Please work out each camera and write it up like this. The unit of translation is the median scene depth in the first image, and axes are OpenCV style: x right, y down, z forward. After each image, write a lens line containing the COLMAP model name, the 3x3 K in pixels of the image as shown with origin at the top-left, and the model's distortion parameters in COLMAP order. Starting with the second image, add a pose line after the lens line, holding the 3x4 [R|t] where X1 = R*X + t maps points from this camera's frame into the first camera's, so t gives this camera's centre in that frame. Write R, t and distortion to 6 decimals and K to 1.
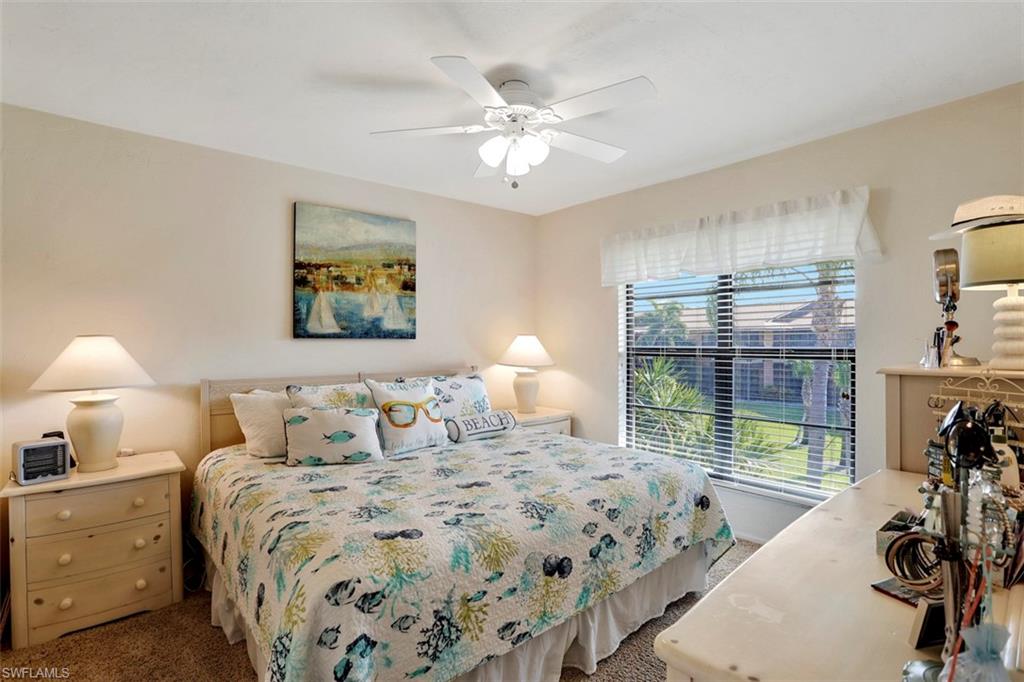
lens RADIAL K [[503.4, 0, 512.0], [0, 503.4, 341.0], [0, 0, 1]] dist [-0.013047, 0.000700]
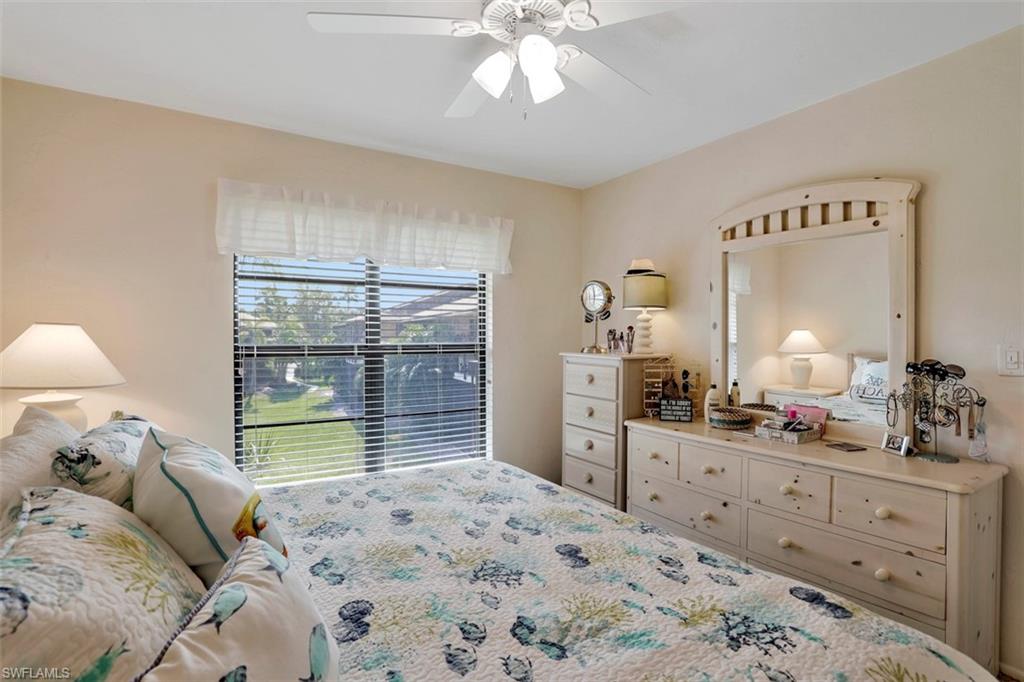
lens RADIAL K [[503.4, 0, 512.0], [0, 503.4, 341.0], [0, 0, 1]] dist [-0.013047, 0.000700]
pose [[0.115682, 0.000847, 0.993286, -0.706434], [-0.003676, 0.999993, -0.000425, 0.010386], [-0.993280, -0.003602, 0.115684, 0.974596]]
